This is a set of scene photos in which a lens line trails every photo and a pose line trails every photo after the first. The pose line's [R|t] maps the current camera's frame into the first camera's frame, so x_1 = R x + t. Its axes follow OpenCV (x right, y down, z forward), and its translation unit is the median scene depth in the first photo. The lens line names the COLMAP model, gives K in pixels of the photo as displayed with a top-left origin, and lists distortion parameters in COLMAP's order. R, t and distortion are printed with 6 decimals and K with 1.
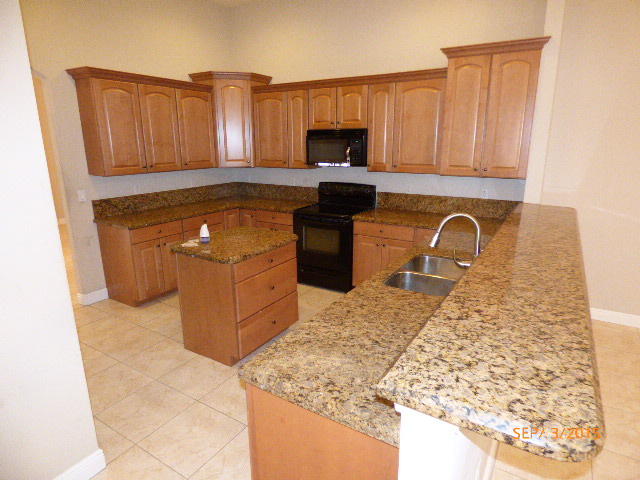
lens RADIAL K [[385.5, 0, 320.0], [0, 385.5, 240.0], [0, 0, 1]] dist [-0.011328, -0.000958]
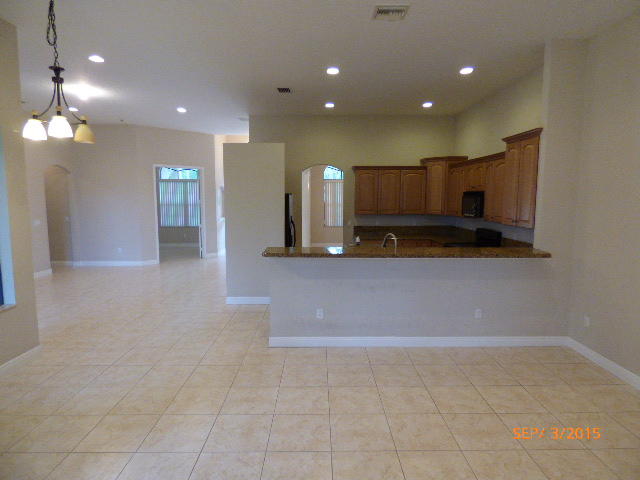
lens RADIAL K [[385.5, 0, 320.0], [0, 385.5, 240.0], [0, 0, 1]] dist [-0.011328, -0.000958]
pose [[0.518046, 0.101786, -0.849275, 1.018520], [-0.215234, 0.976458, -0.014261, 0.039765], [0.827830, 0.190181, 0.527758, -0.224146]]
